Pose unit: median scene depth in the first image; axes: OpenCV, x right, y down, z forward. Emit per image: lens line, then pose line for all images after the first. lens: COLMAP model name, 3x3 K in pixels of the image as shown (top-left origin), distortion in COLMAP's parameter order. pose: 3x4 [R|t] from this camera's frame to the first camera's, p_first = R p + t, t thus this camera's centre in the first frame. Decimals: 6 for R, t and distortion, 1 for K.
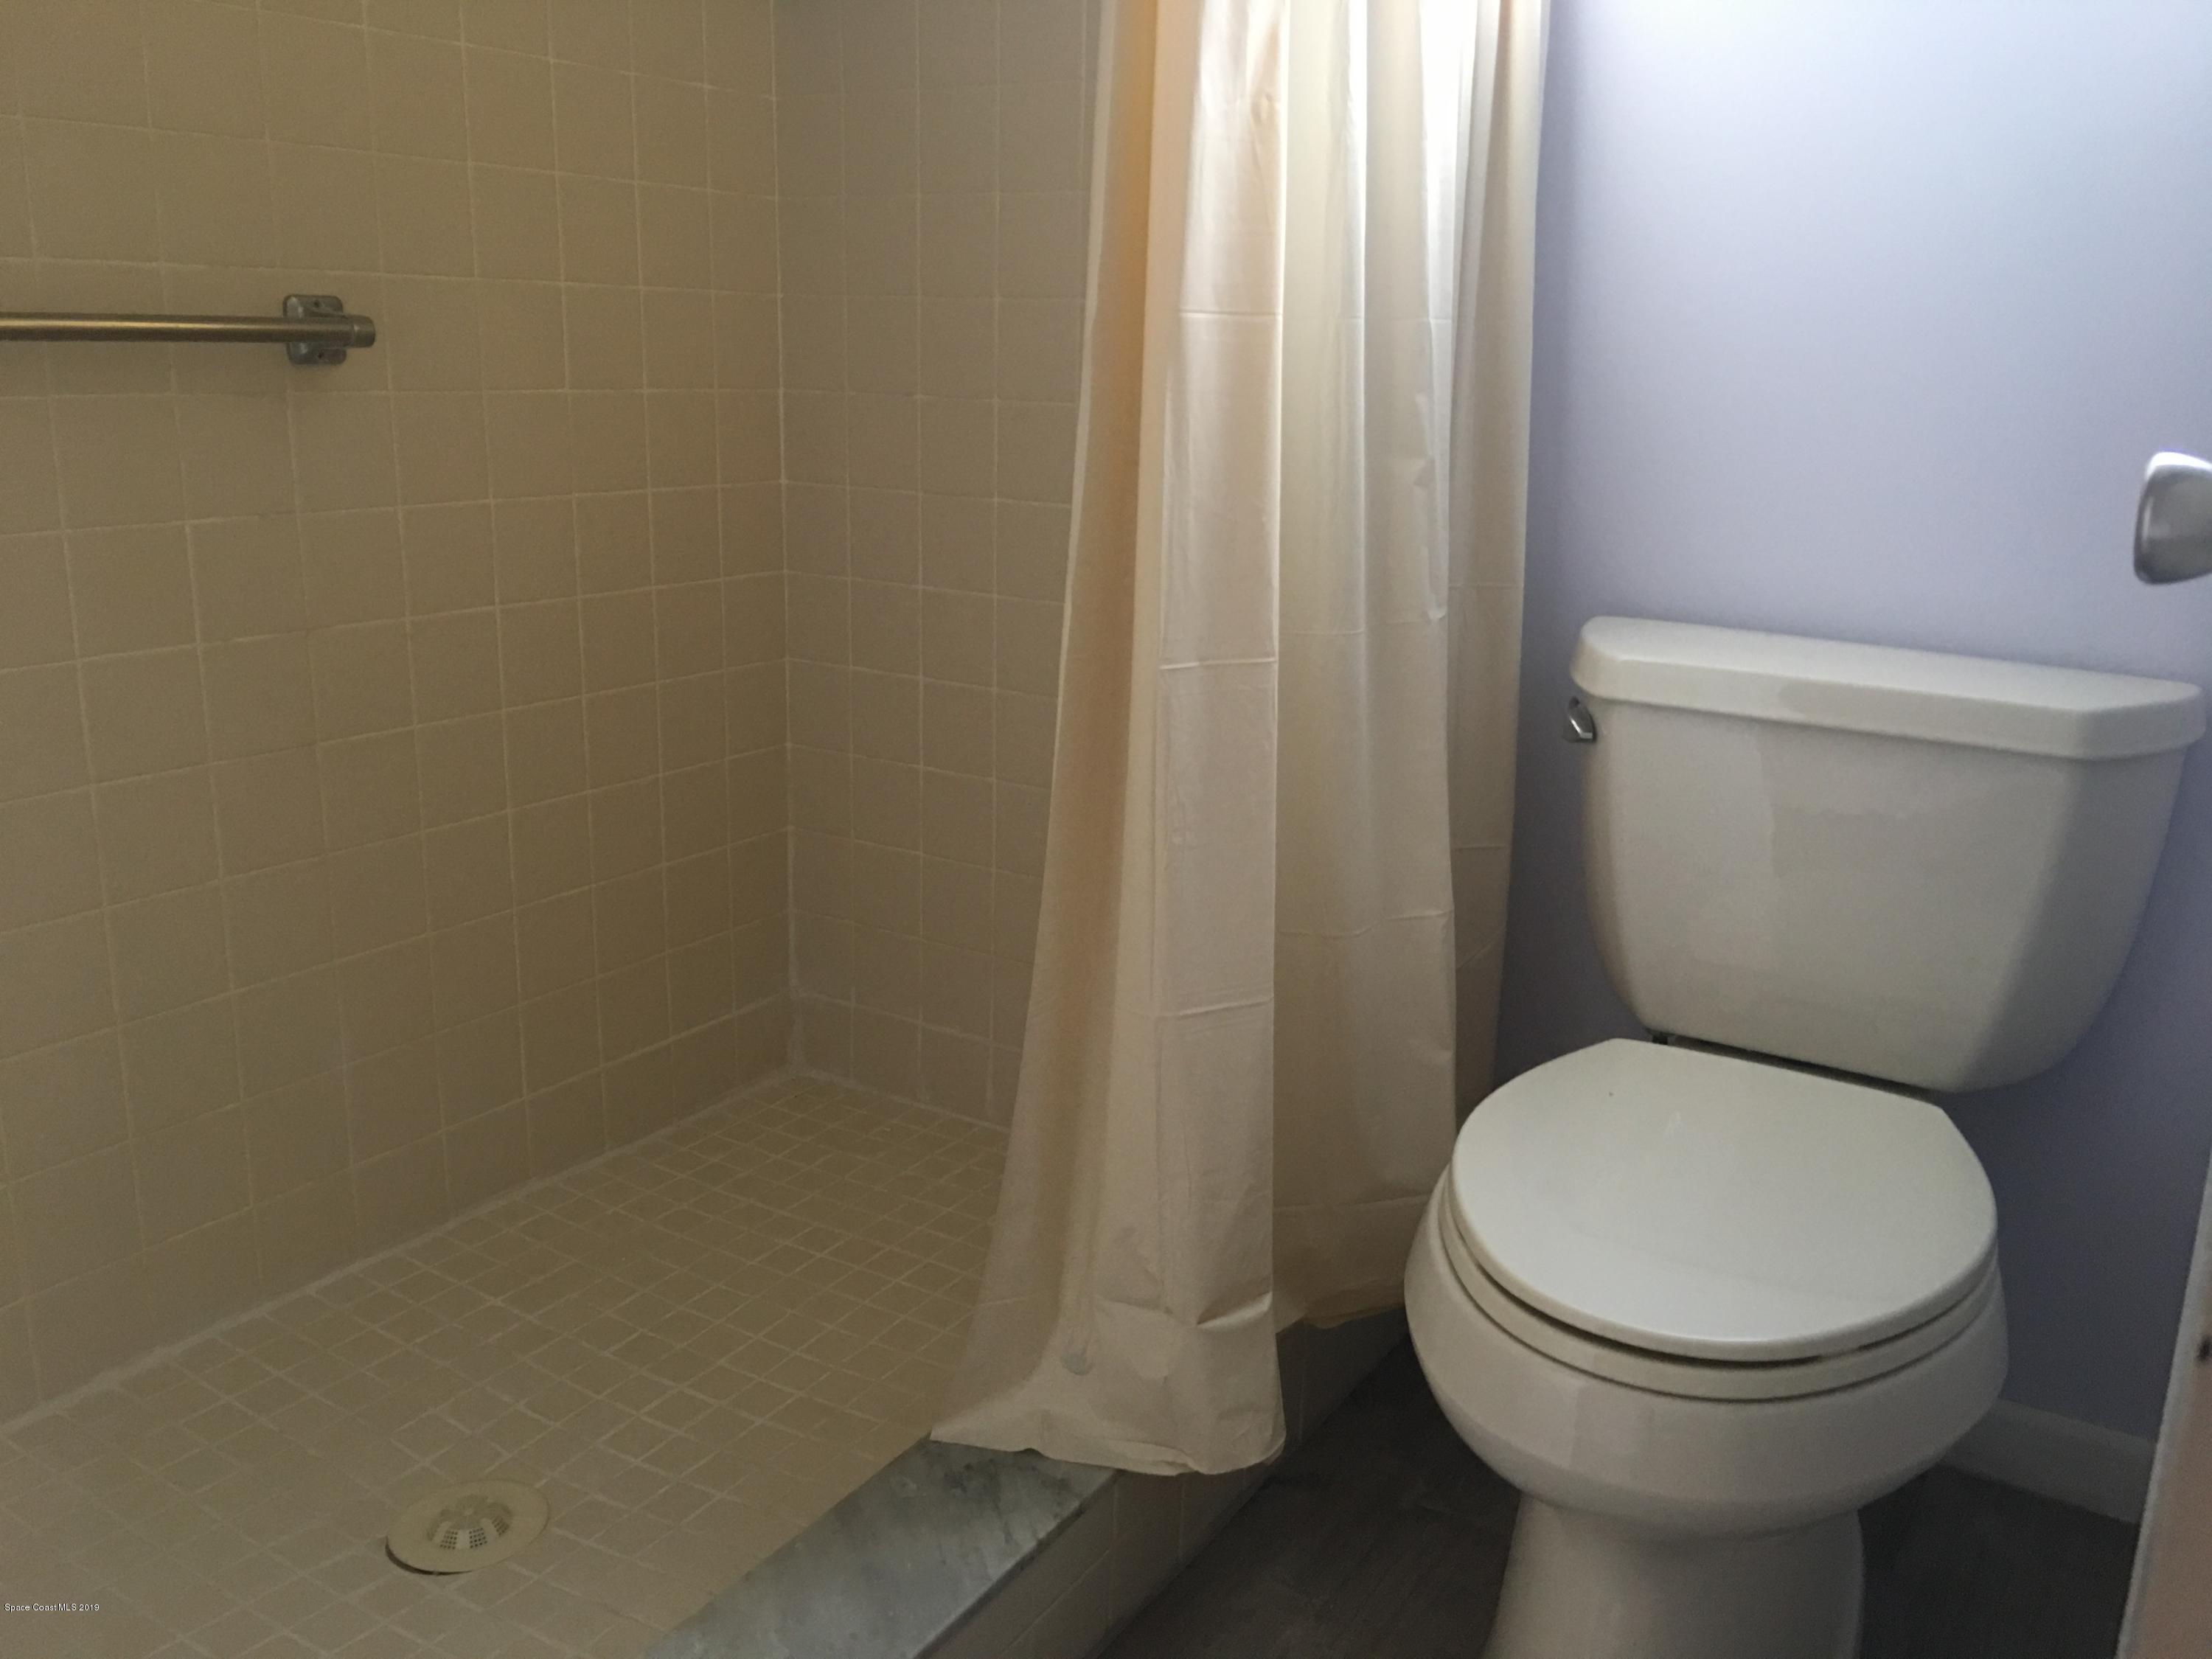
lens RADIAL K [[1860.9, 0, 1096.2], [0, 1860.9, 827.9], [0, 0, 1]] dist [0.074185, -0.119982]
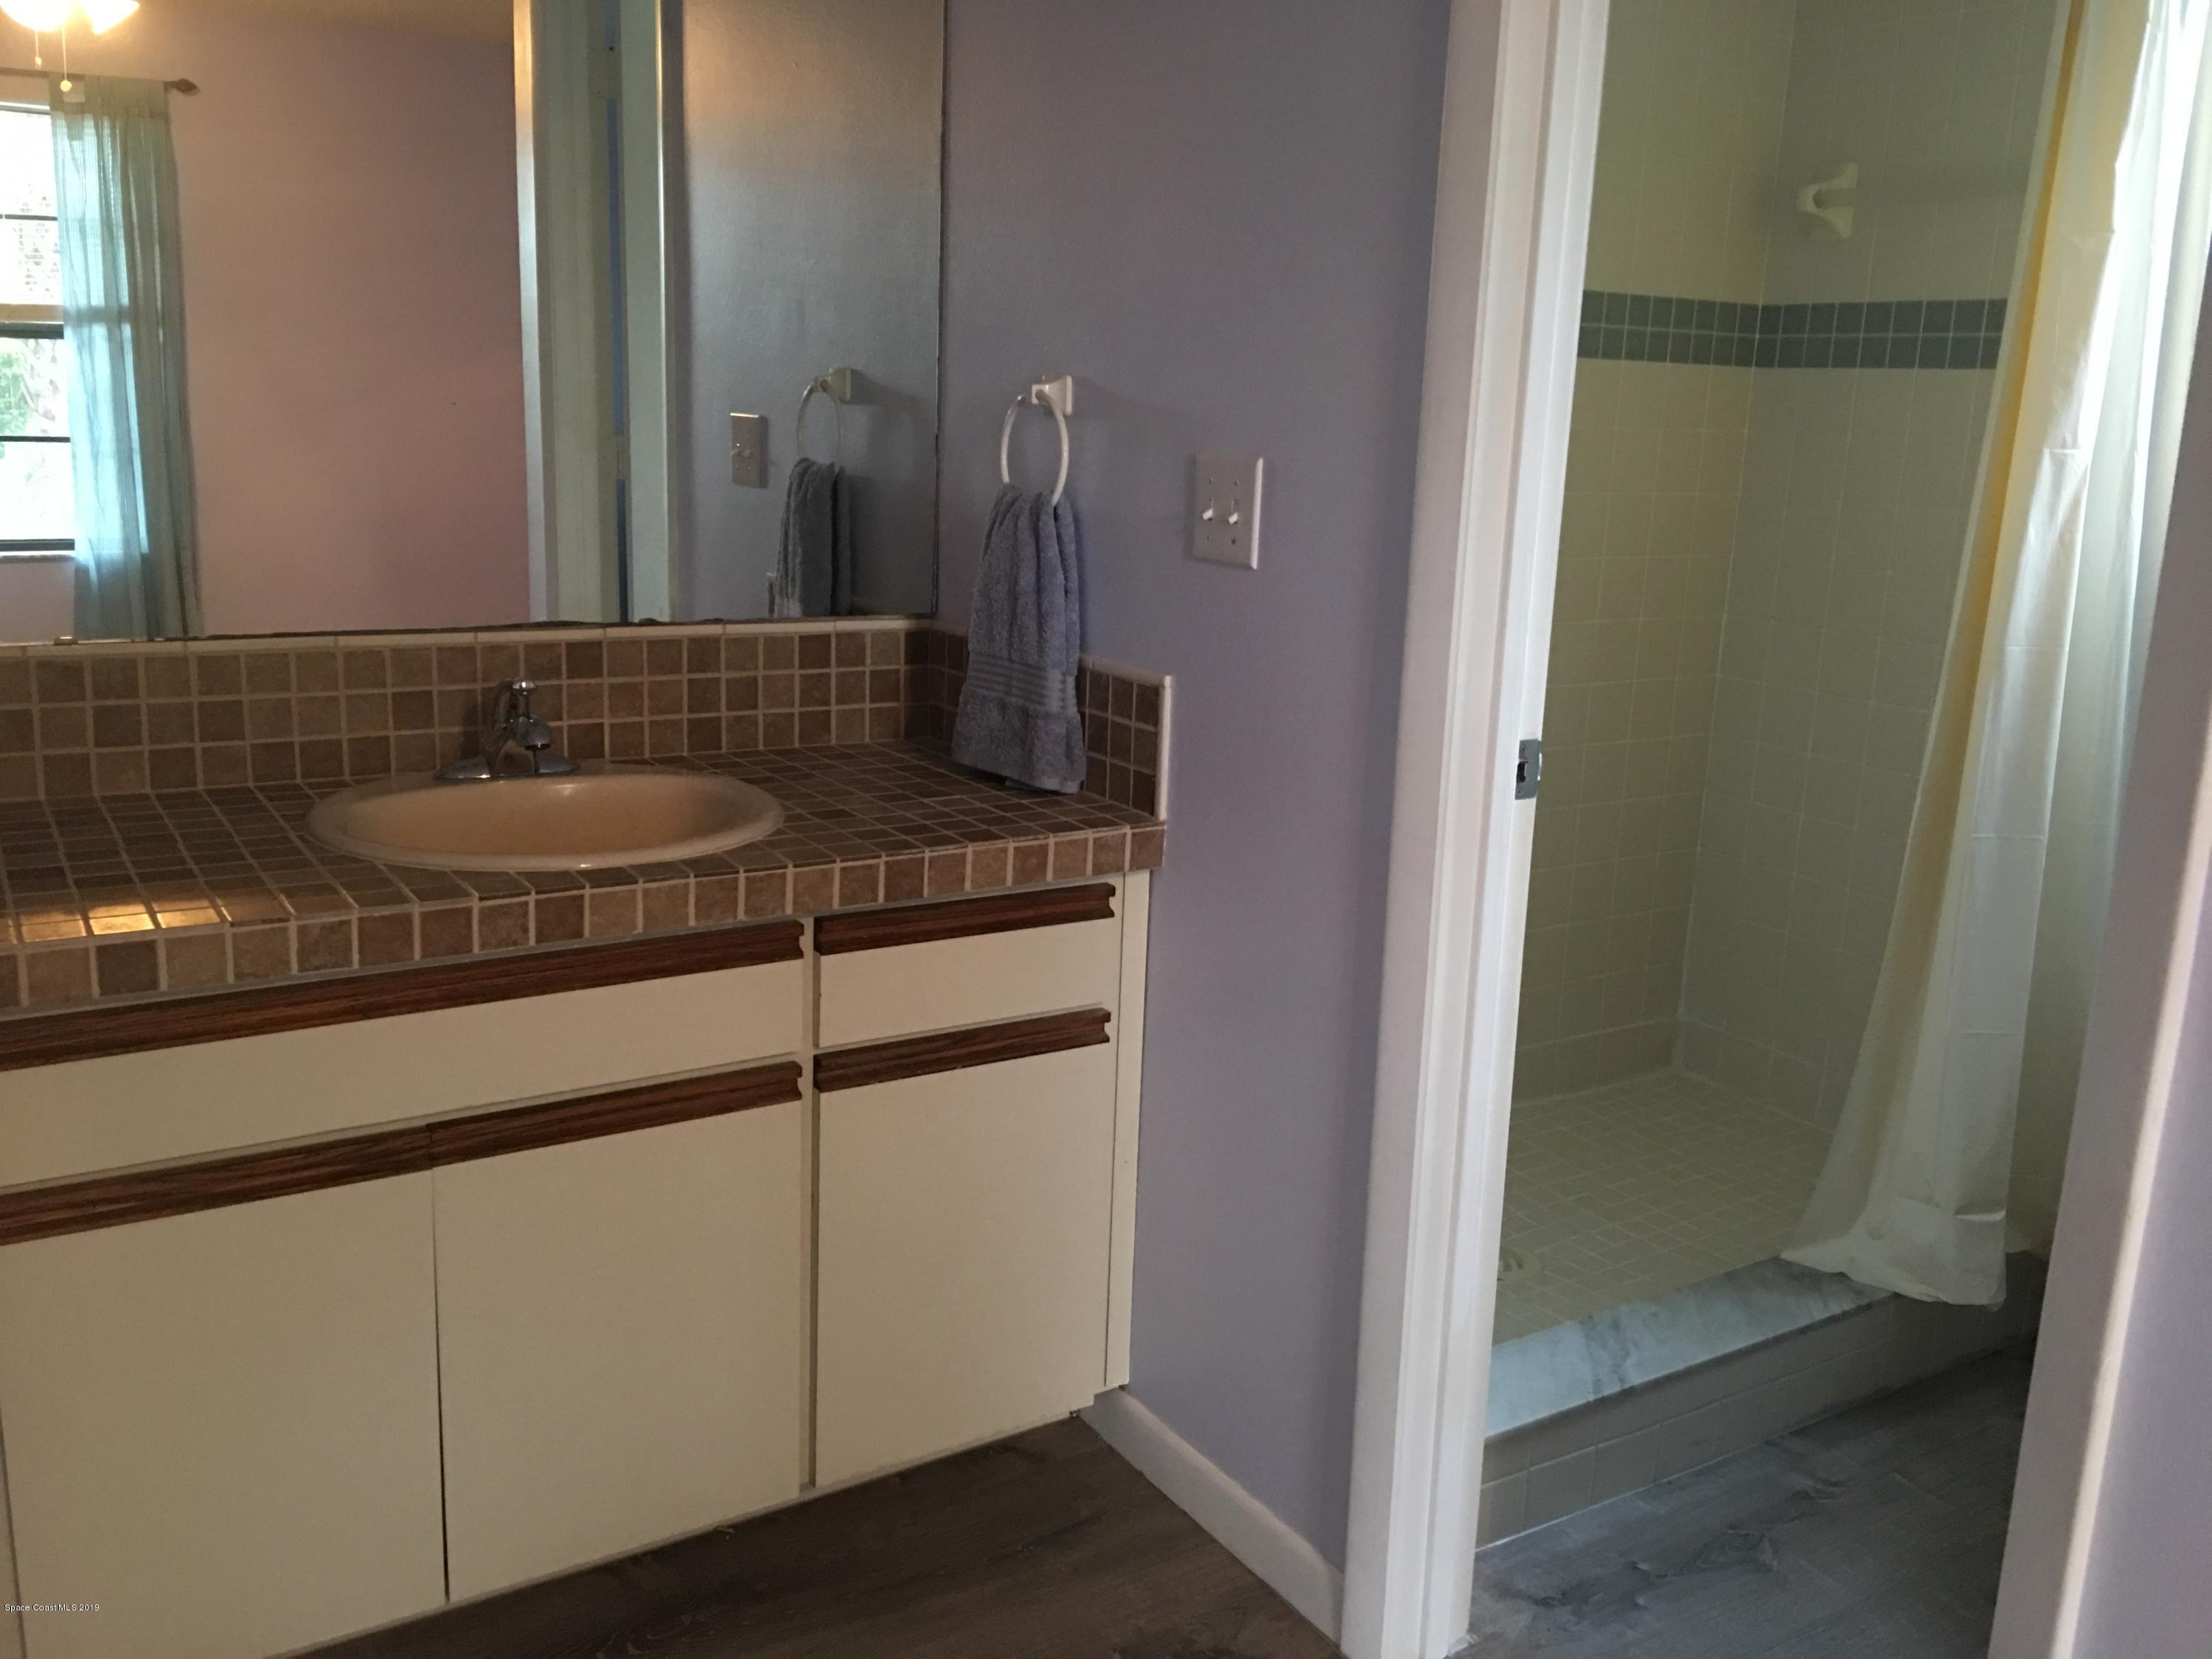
lens RADIAL K [[1860.9, 0, 1084.0], [0, 1860.9, 818.7], [0, 0, 1]] dist [0.074185, -0.119982]
pose [[0.906110, 0.100968, -0.410818, 0.002529], [-0.119632, 0.992619, -0.019905, 0.032998], [0.405775, 0.067183, 0.911500, -0.918530]]
